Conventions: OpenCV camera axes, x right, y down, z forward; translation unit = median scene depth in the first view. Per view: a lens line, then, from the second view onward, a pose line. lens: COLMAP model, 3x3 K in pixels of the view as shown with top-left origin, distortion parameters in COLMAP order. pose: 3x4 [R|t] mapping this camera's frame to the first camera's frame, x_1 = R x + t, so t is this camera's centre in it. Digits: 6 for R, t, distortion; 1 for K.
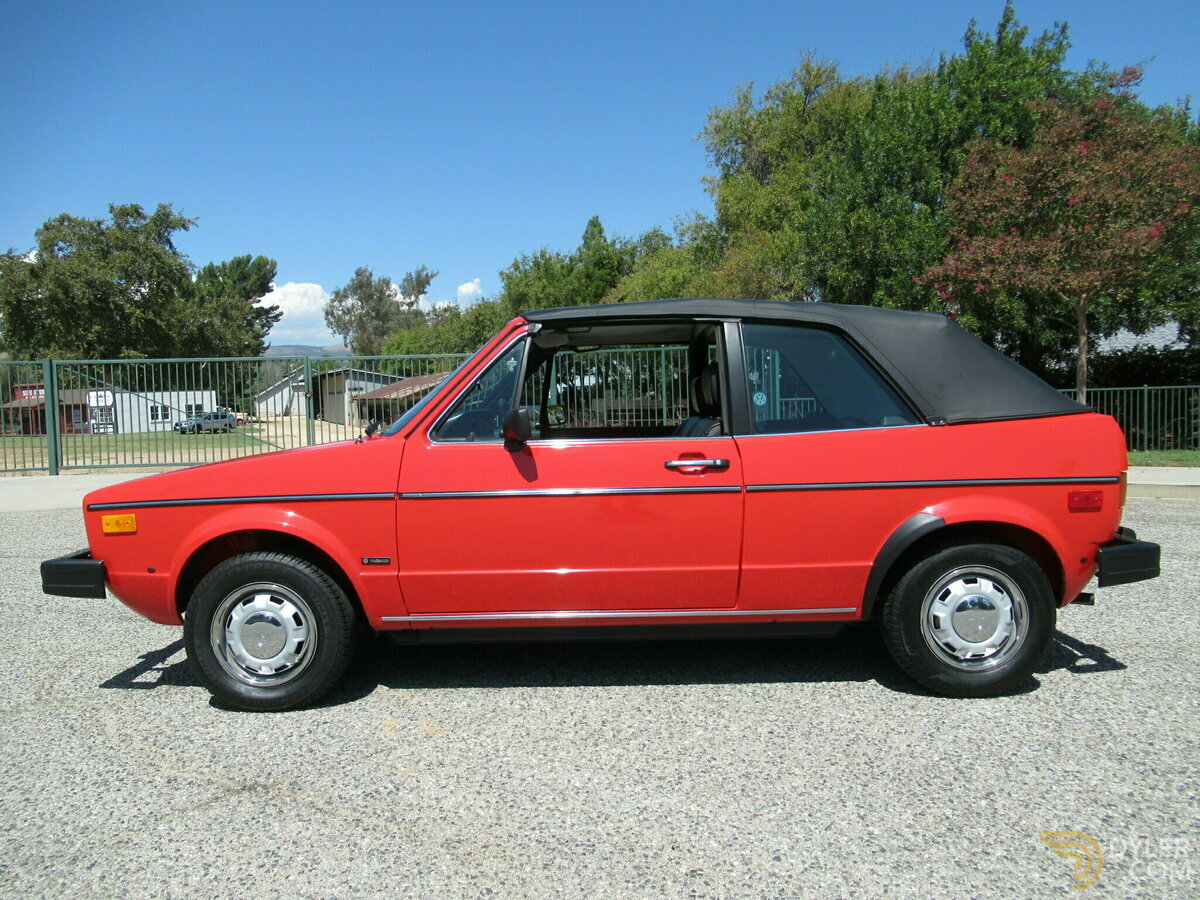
lens RADIAL K [[897.2, 0, 598.9], [0, 897.2, 451.4], [0, 0, 1]] dist [-0.017187, 0.008978]
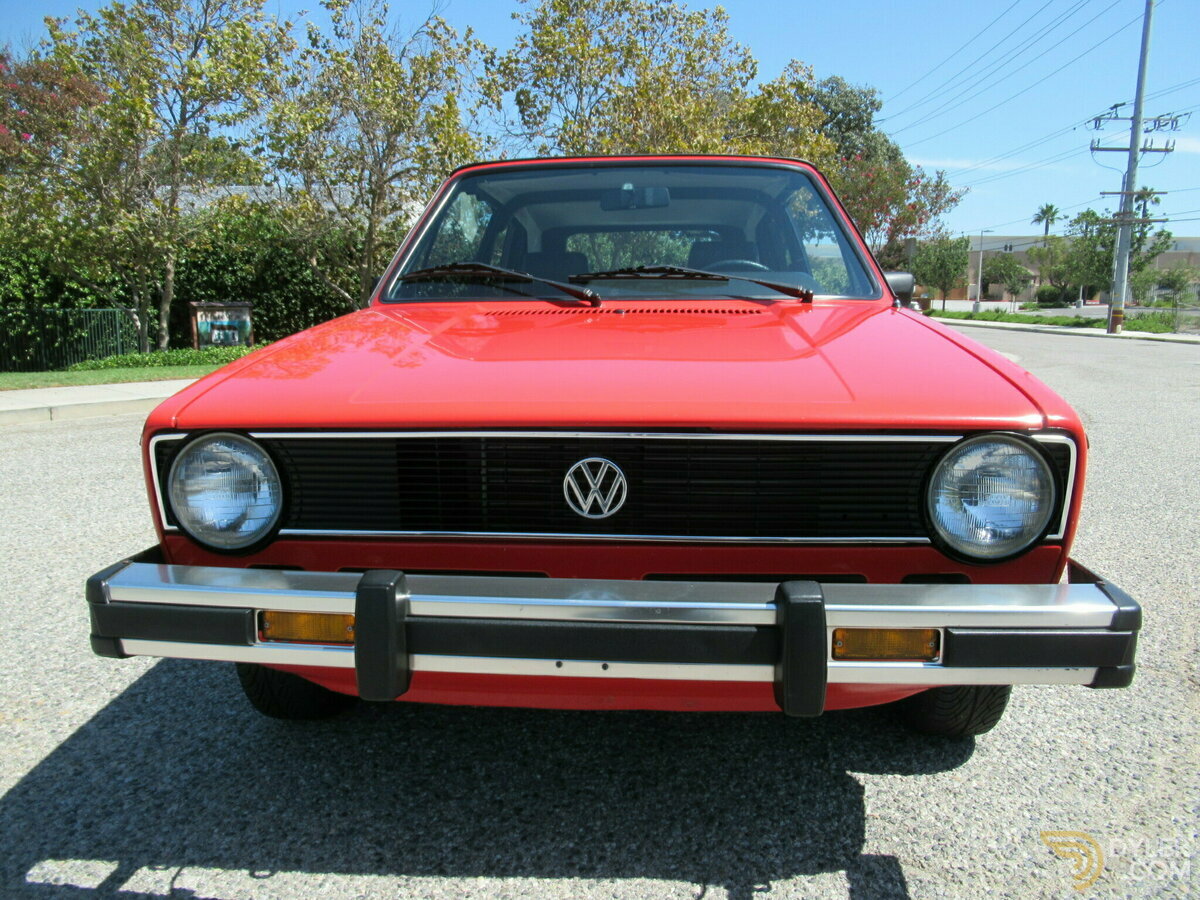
lens RADIAL K [[897.2, 0, 598.9], [0, 897.2, 451.4], [0, 0, 1]] dist [-0.017187, 0.008978]
pose [[0.054667, -0.127795, 0.990293, -0.892975], [0.060230, 0.990392, 0.124483, 0.000716], [-0.996686, 0.052840, 0.061839, 1.072016]]
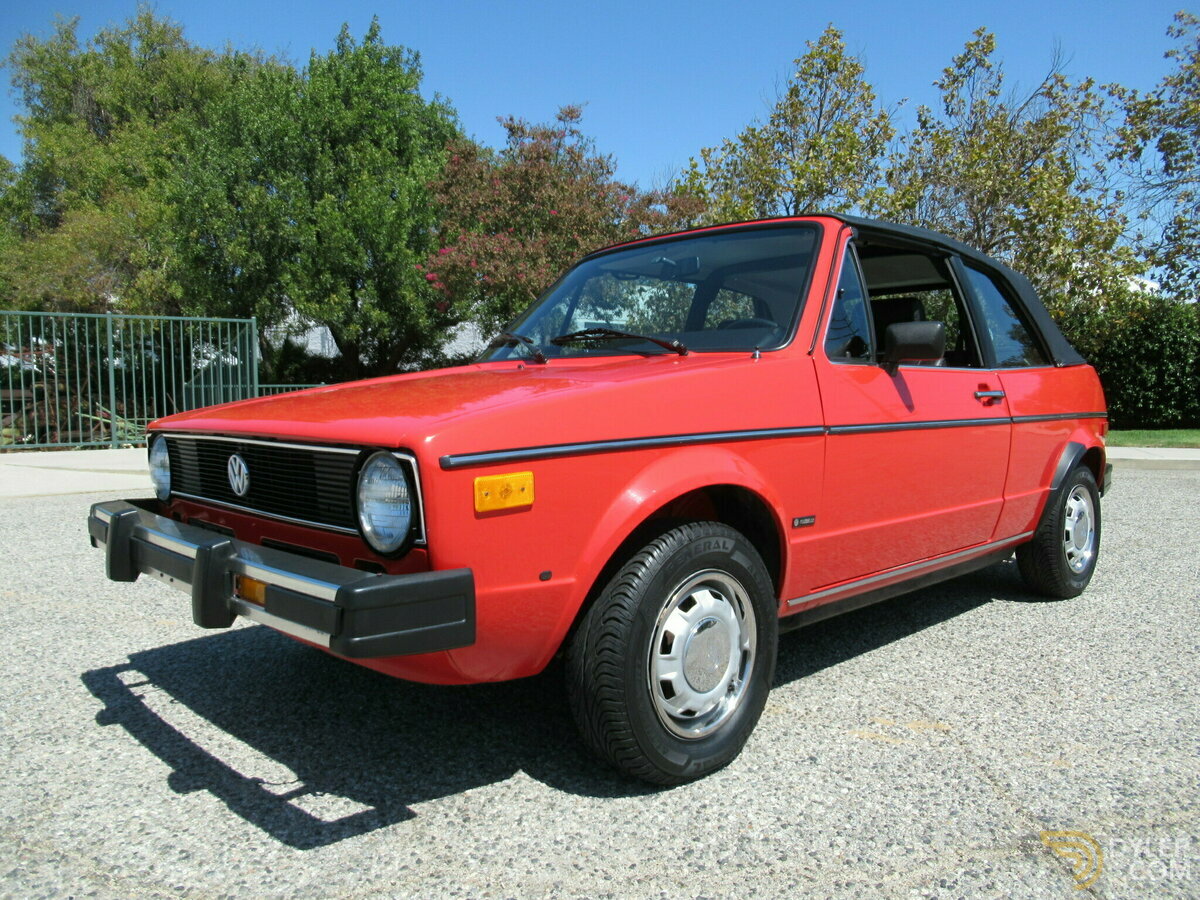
lens RADIAL K [[897.2, 0, 598.9], [0, 897.2, 451.4], [0, 0, 1]] dist [-0.017187, 0.008978]
pose [[0.706857, -0.024498, 0.706932, -0.763567], [0.027382, 0.999599, 0.007261, 0.049517], [-0.706826, 0.014224, 0.707244, 0.531645]]
